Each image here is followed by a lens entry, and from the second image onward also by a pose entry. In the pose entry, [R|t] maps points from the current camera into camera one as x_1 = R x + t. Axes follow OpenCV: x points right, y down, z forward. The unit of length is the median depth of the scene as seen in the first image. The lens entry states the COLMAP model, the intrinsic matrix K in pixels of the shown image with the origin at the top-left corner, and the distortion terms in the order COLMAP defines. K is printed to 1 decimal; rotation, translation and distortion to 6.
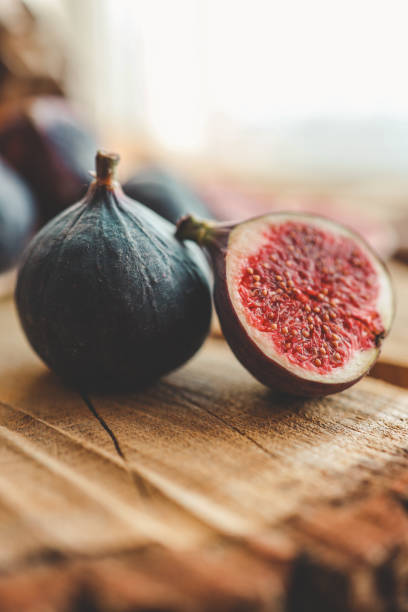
lens RADIAL K [[670.1, 0, 203.1], [0, 670.1, 316.8], [0, 0, 1]] dist [-0.043158, 0.004589]
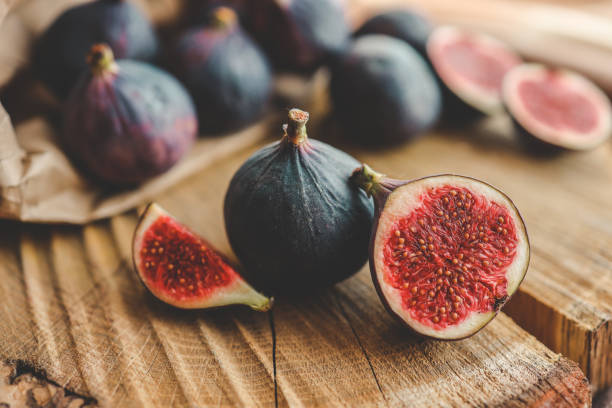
lens RADIAL K [[670.1, 0, 306.0], [0, 670.1, 204.0], [0, 0, 1]] dist [-0.043158, 0.004589]
pose [[0.948103, 0.177662, -0.263700, 0.224260], [-0.090456, 0.945776, 0.311970, -0.483879], [0.304826, -0.271926, 0.912764, -0.144198]]
